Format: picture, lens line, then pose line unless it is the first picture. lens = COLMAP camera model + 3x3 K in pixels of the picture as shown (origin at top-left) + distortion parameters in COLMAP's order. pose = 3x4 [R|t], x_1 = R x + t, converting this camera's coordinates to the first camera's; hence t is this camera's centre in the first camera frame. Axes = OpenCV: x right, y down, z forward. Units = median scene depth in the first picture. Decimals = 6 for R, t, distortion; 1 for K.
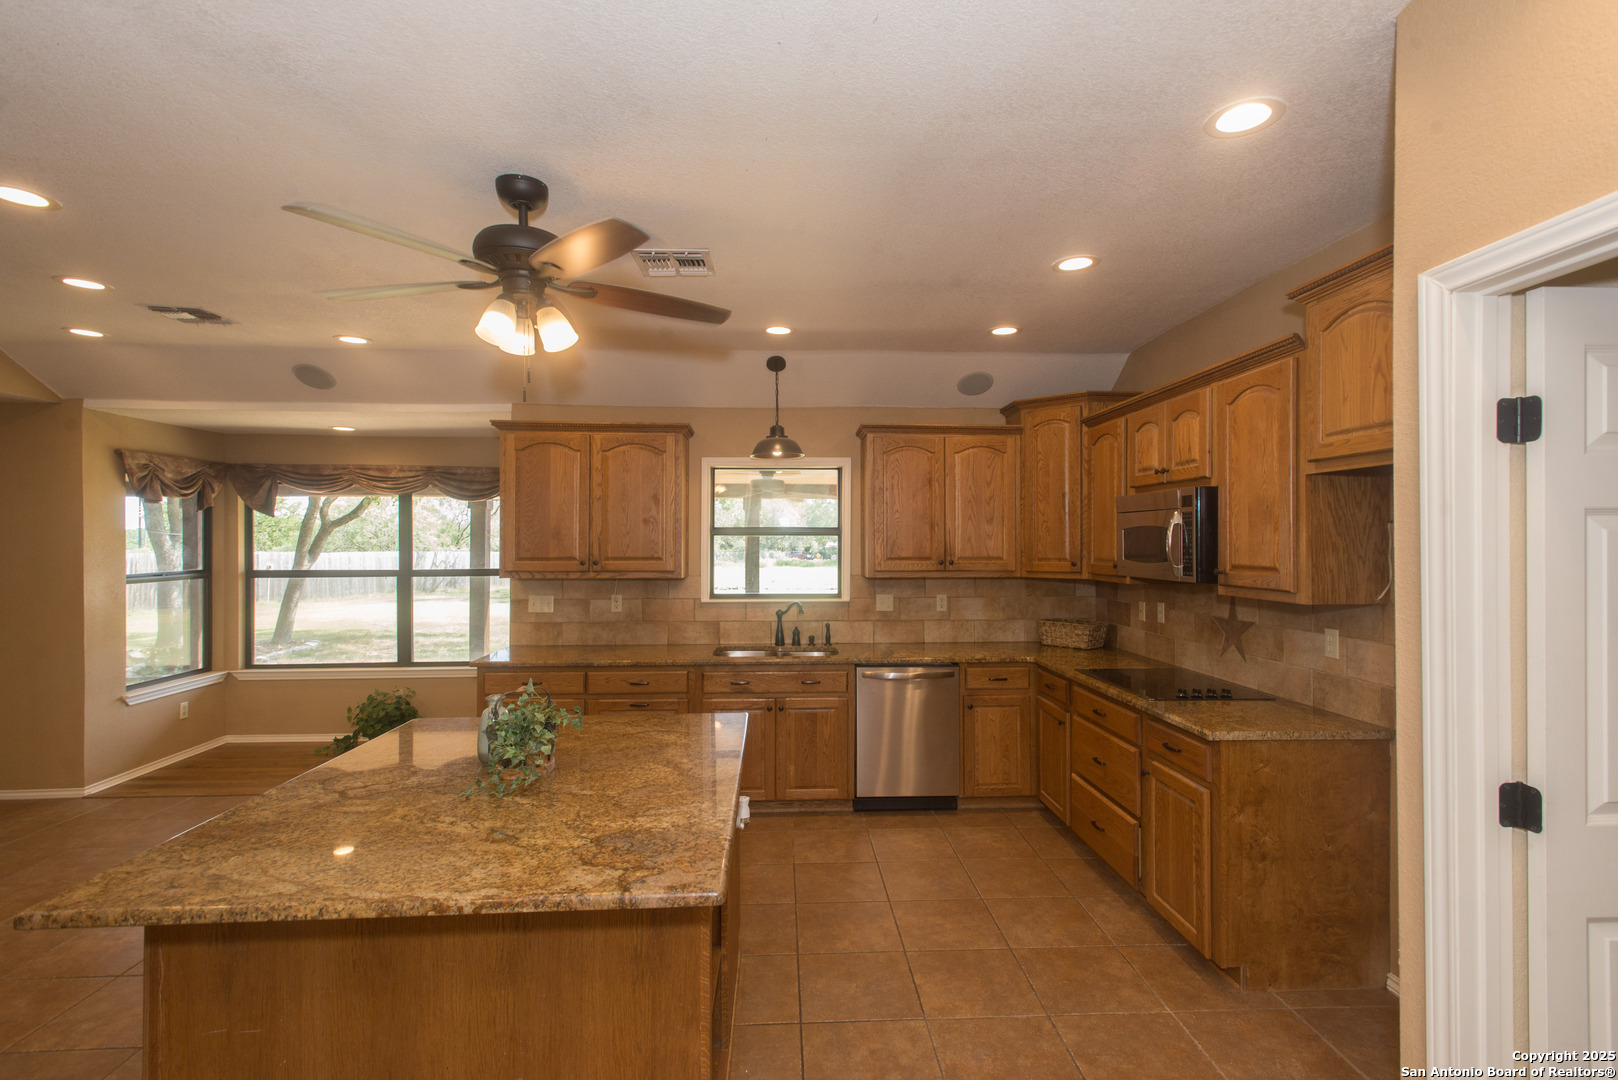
lens RADIAL K [[756.4, 0, 813.4], [0, 756.4, 544.7], [0, 0, 1]] dist [0.017979, -0.000051]
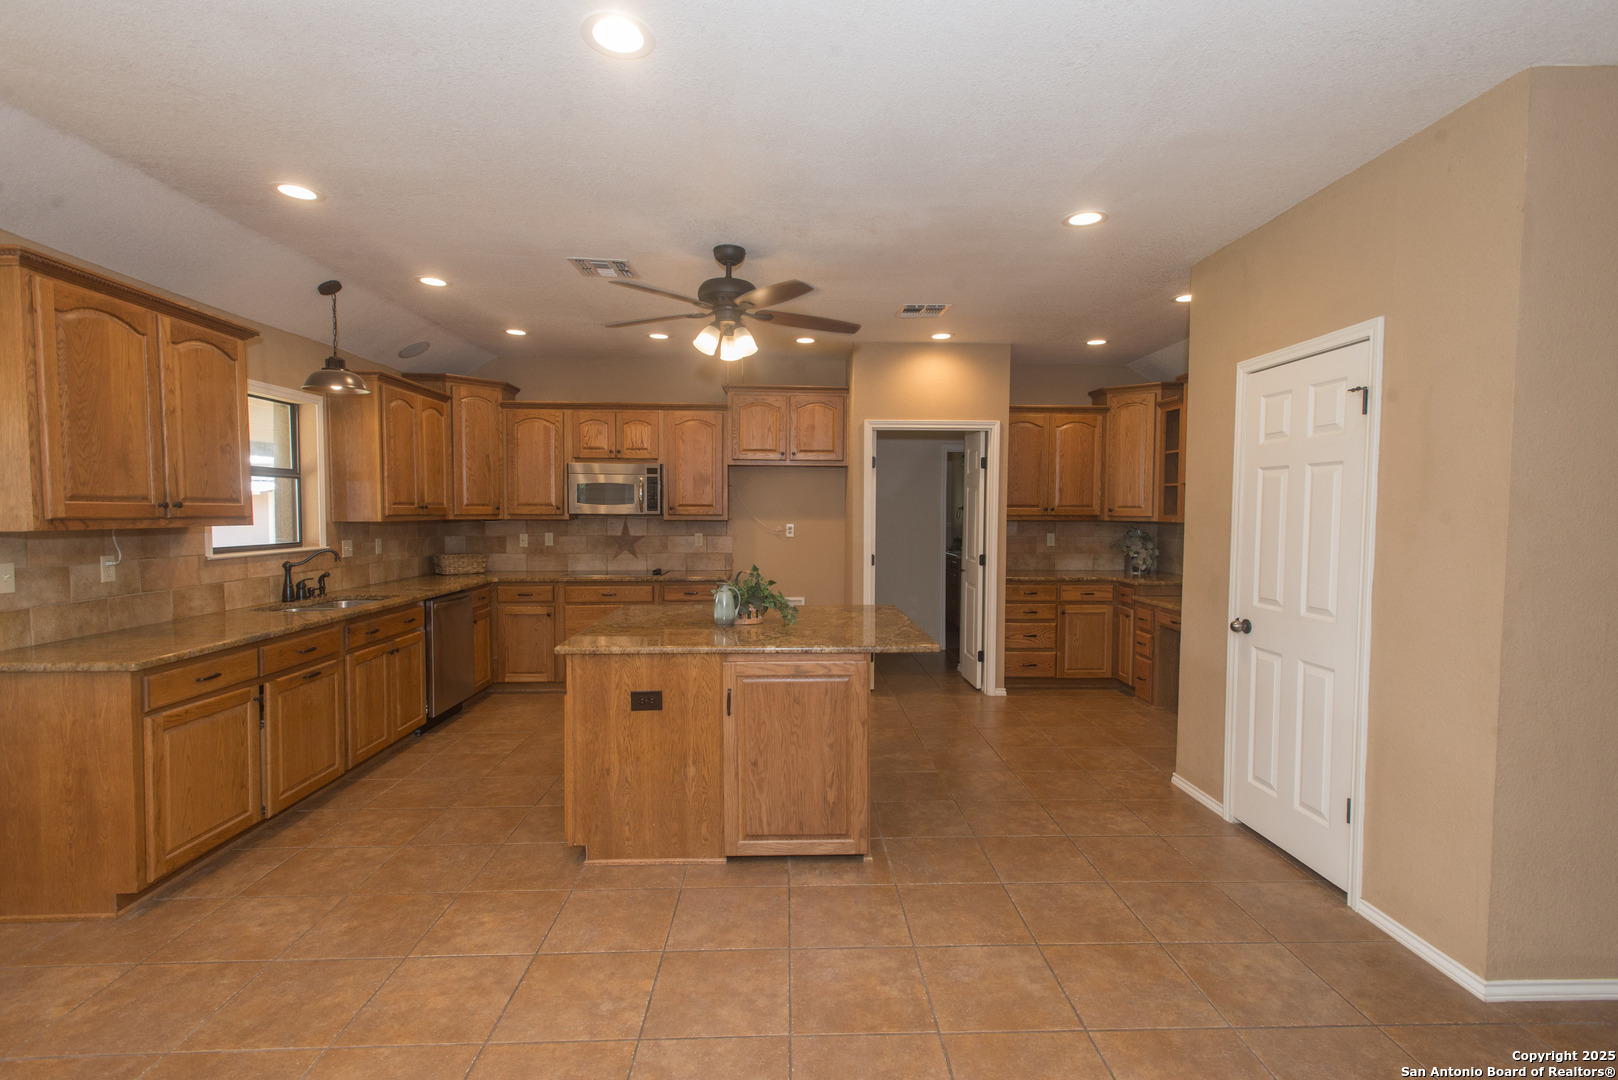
lens RADIAL K [[756.4, 0, 813.4], [0, 756.4, 544.7], [0, 0, 1]] dist [0.017979, -0.000051]
pose [[0.015072, -0.046233, 0.998817, -1.354844], [-0.001813, 0.998928, 0.046265, 0.036152], [-0.999885, -0.002508, 0.014972, 0.561883]]
